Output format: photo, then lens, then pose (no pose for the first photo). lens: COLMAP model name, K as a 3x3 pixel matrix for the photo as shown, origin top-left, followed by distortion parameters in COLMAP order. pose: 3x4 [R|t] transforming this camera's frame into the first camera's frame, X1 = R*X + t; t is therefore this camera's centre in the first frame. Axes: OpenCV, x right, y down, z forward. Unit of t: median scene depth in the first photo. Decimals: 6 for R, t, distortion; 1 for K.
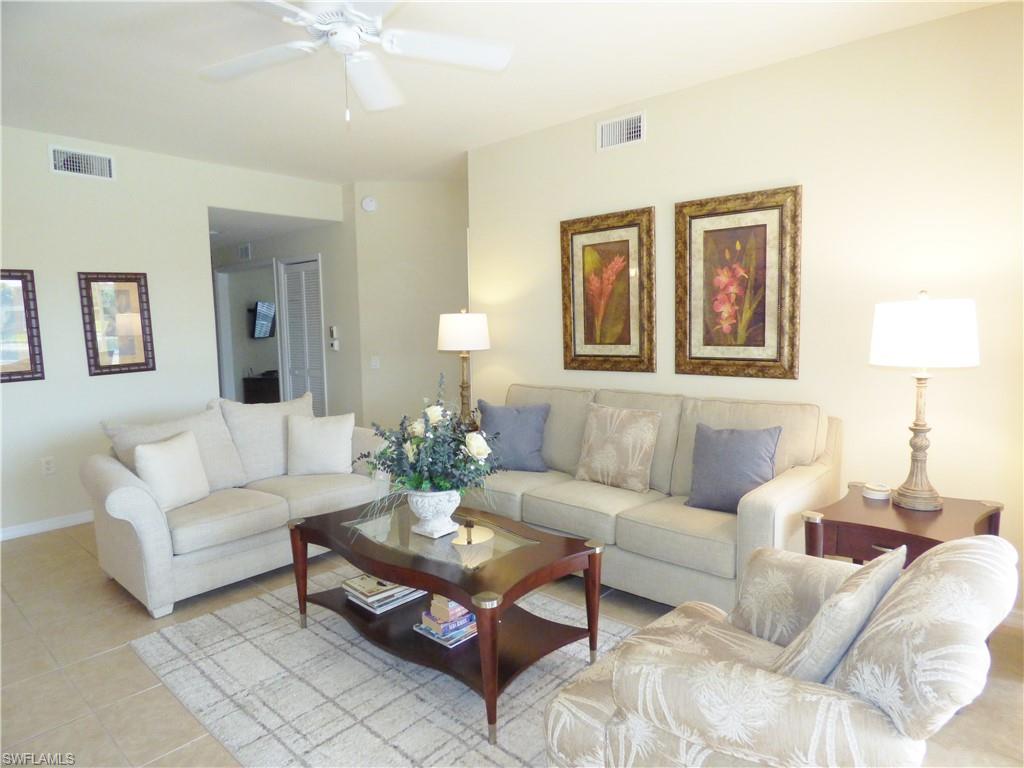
lens RADIAL K [[621.4, 0, 516.5], [0, 621.4, 382.0], [0, 0, 1]] dist [-0.016060, 0.000699]
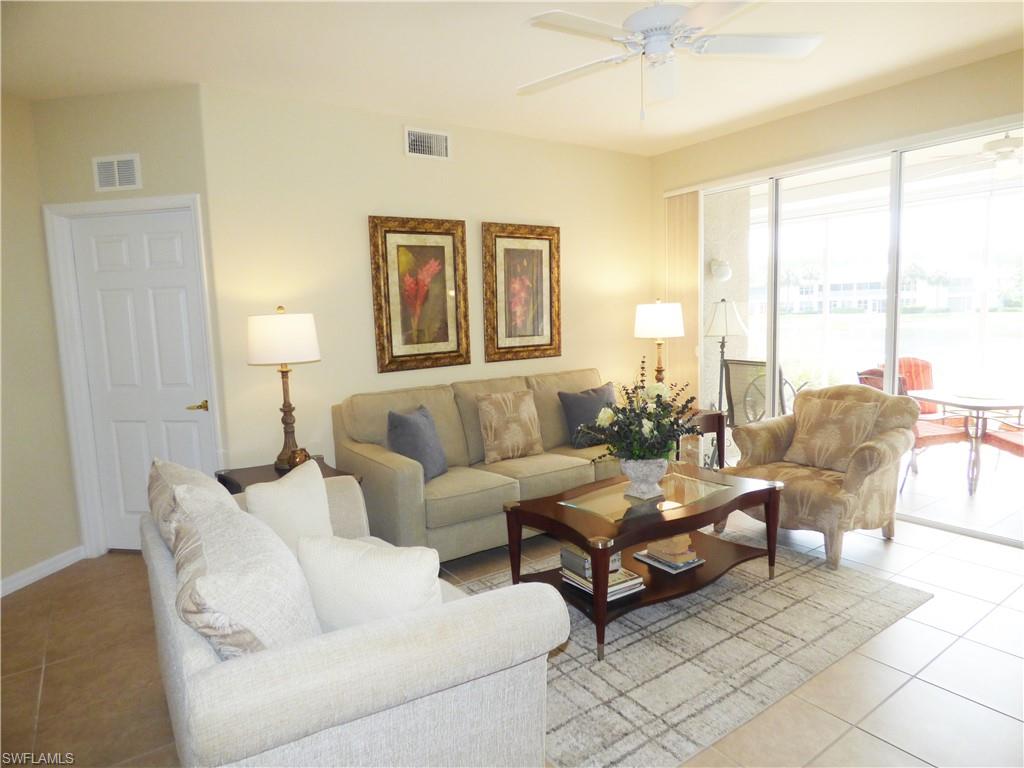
lens RADIAL K [[621.4, 0, 516.5], [0, 621.4, 384.3], [0, 0, 1]] dist [-0.016060, 0.000699]
pose [[0.223978, -0.100965, 0.969350, -0.885773], [0.125812, 0.989292, 0.073972, -0.052554], [-0.966439, 0.105388, 0.234283, 0.647839]]
